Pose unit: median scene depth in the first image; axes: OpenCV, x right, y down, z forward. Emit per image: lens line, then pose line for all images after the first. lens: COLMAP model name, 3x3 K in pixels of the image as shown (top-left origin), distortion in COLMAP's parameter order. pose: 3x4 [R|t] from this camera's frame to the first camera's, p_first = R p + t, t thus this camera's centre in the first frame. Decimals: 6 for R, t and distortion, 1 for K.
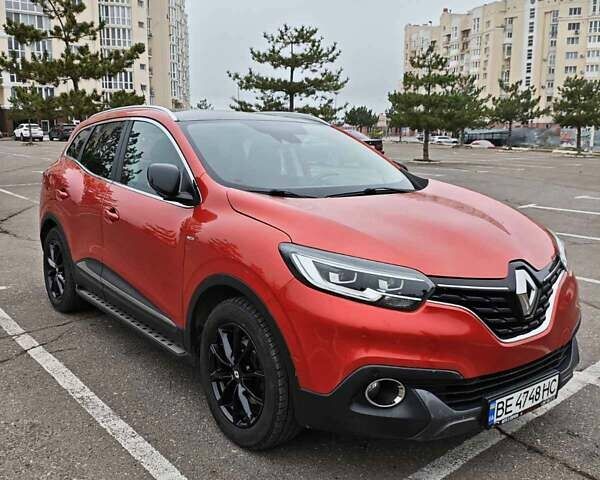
lens RADIAL K [[612.4, 0, 300.0], [0, 612.4, 240.0], [0, 0, 1]] dist [0.090720, -0.188918]
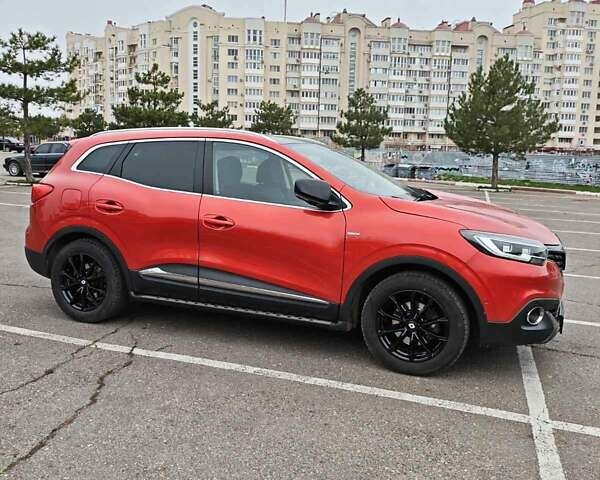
lens RADIAL K [[612.4, 0, 300.0], [0, 612.4, 240.0], [0, 0, 1]] dist [0.090720, -0.188918]
pose [[0.865001, -0.052684, 0.498996, -0.113241], [0.062878, 0.998015, -0.003628, 0.000983], [-0.497814, 0.034514, 0.866597, -0.012229]]
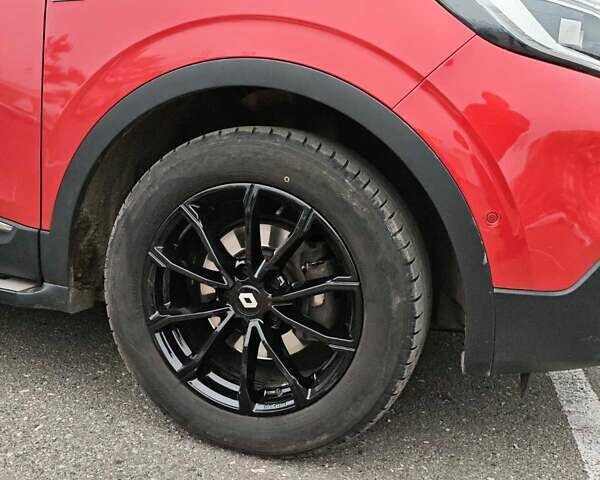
lens RADIAL K [[612.4, 0, 300.0], [0, 612.4, 240.0], [0, 0, 1]] dist [0.090720, -0.188918]
pose [[0.842294, -0.057733, 0.535917, -0.033907], [0.038609, 0.998156, 0.046848, 0.017161], [-0.537633, -0.018768, 0.842970, 0.067045]]
